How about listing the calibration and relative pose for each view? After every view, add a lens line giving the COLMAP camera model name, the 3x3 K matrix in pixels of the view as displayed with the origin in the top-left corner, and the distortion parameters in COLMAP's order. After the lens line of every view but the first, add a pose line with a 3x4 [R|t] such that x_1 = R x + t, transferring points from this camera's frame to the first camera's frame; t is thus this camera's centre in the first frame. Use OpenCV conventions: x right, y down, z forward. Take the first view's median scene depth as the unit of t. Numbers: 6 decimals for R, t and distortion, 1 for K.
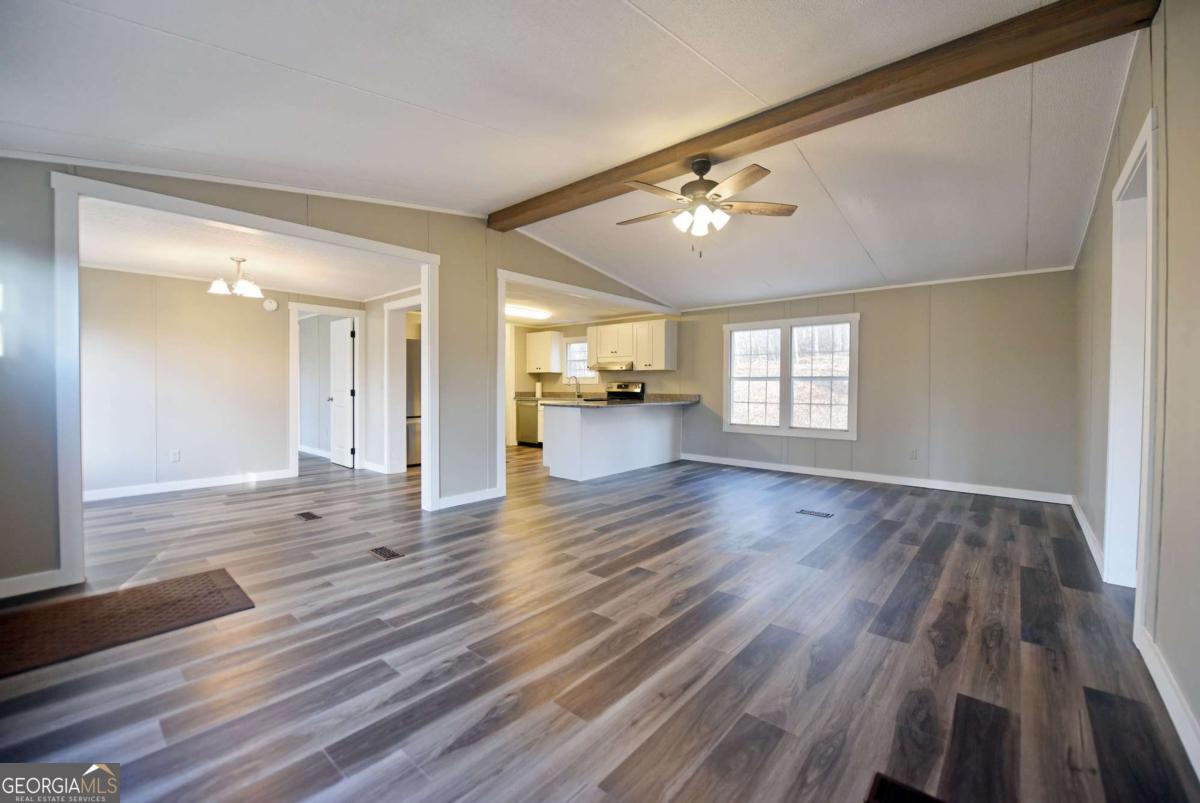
lens RADIAL K [[477.6, 0, 605.2], [0, 477.6, 395.2], [0, 0, 1]] dist [-0.018620, -0.000574]
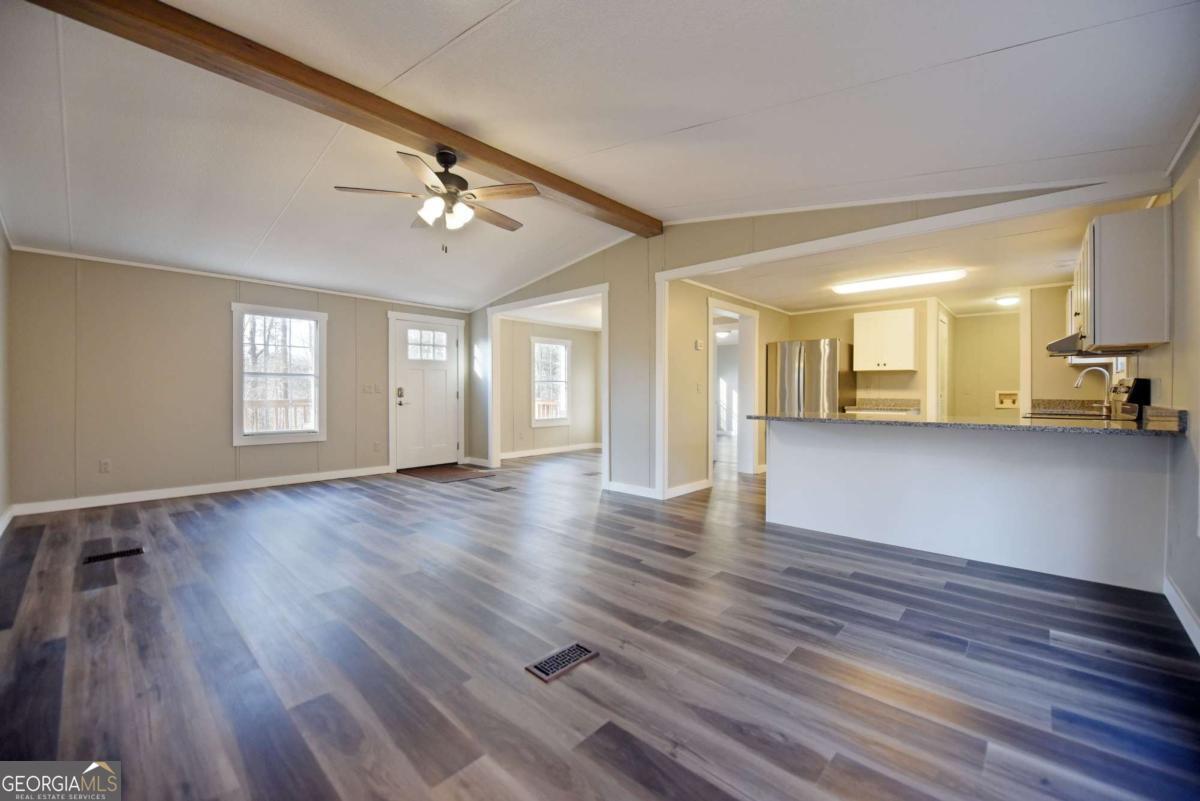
lens RADIAL K [[477.6, 0, 605.2], [0, 477.6, 394.2], [0, 0, 1]] dist [-0.018620, -0.000574]
pose [[-0.020500, 0.001932, -0.999788, 0.582322], [-0.021450, 0.999767, 0.002372, -0.005617], [0.999560, 0.021494, -0.020454, 0.678395]]
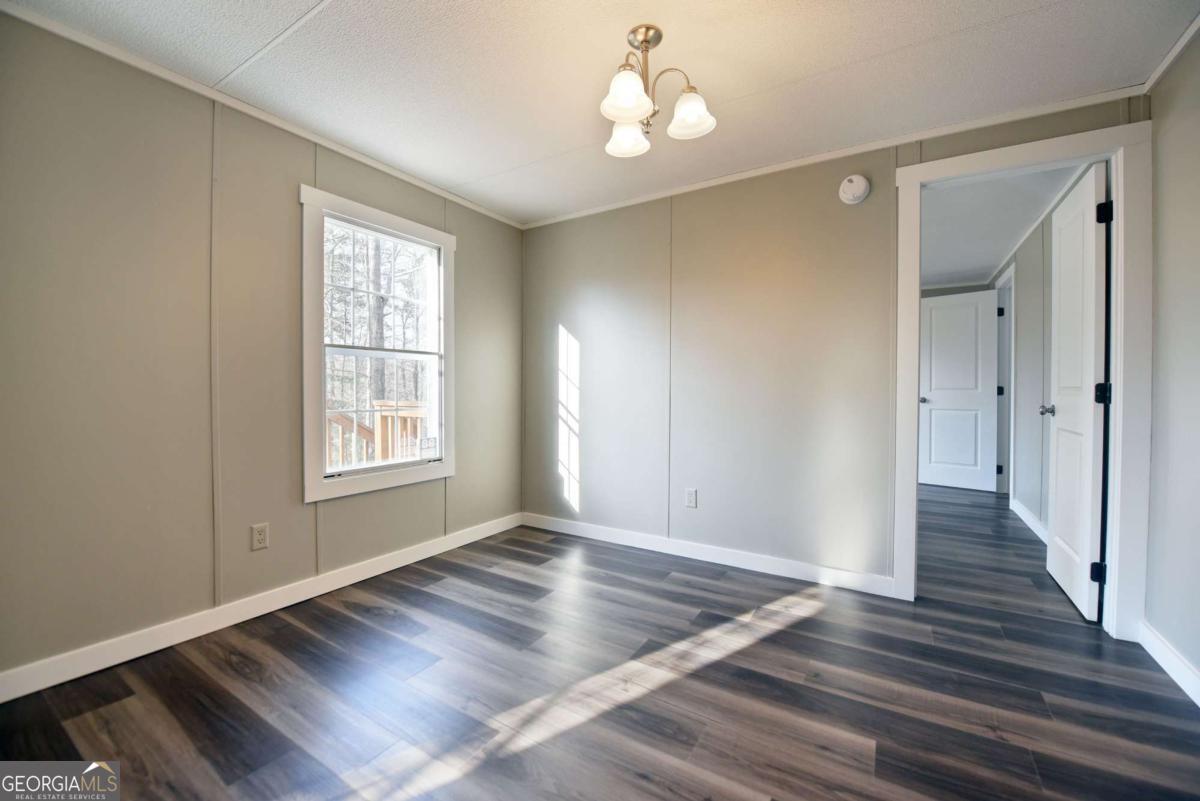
lens RADIAL K [[477.6, 0, 605.2], [0, 477.6, 394.2], [0, 0, 1]] dist [-0.018620, -0.000574]
pose [[0.164173, 0.002050, -0.986429, -0.277199], [-0.020073, 0.999798, -0.001263, 0.003084], [0.986227, 0.020008, 0.164181, 0.623946]]
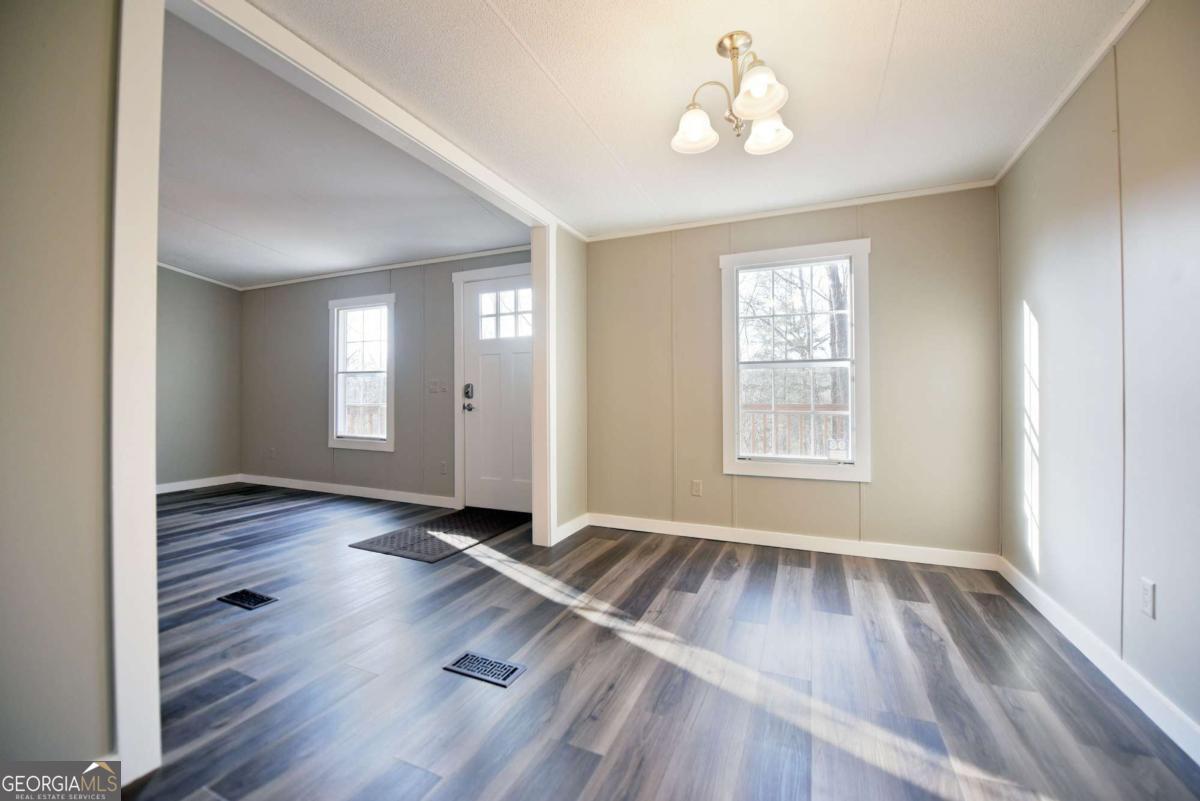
lens RADIAL K [[477.6, 0, 605.2], [0, 477.6, 394.2], [0, 0, 1]] dist [-0.018620, -0.000574]
pose [[-0.952514, -0.006802, -0.304420, -0.384218], [-0.009644, 0.999923, 0.007832, -0.000453], [0.304344, 0.010396, -0.952506, 0.917857]]
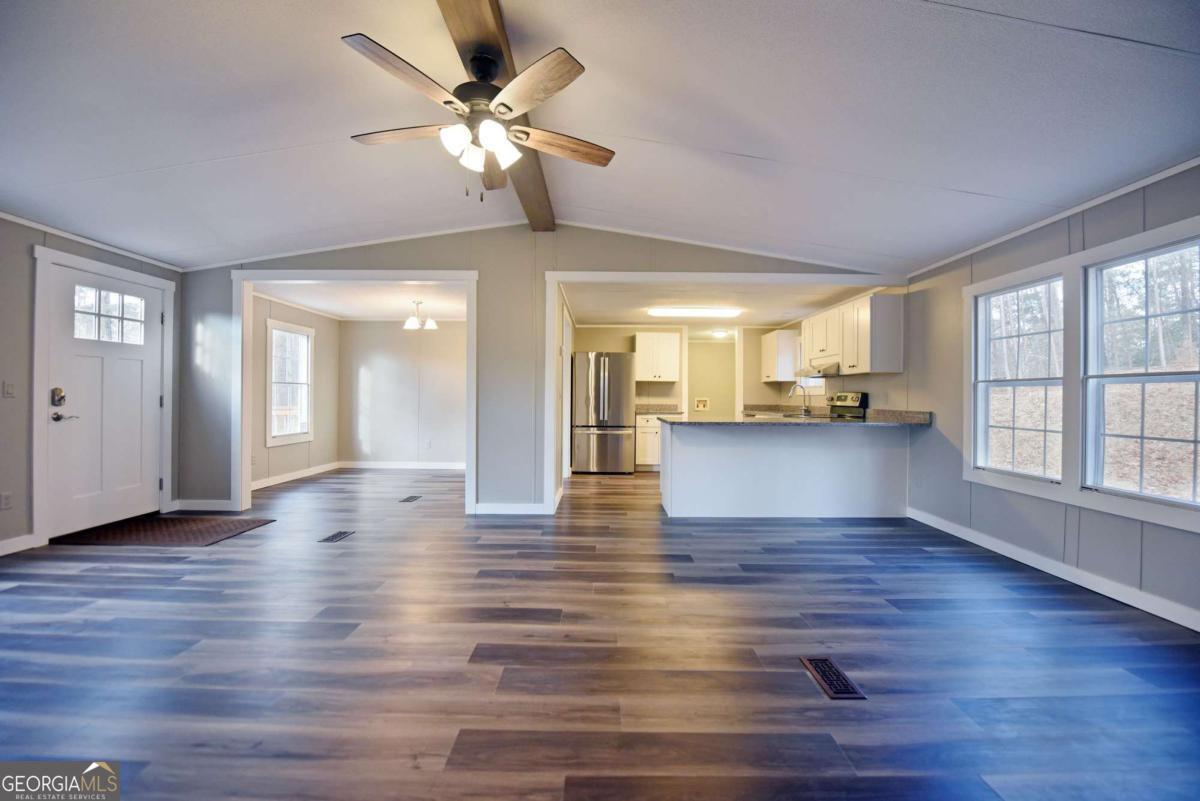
lens RADIAL K [[477.6, 0, 605.2], [0, 477.6, 394.2], [0, 0, 1]] dist [-0.018620, -0.000574]
pose [[0.661939, -0.003126, -0.749551, 0.410824], [-0.020178, 0.999555, -0.021988, -0.002410], [0.749286, 0.029680, 0.661582, 0.347577]]
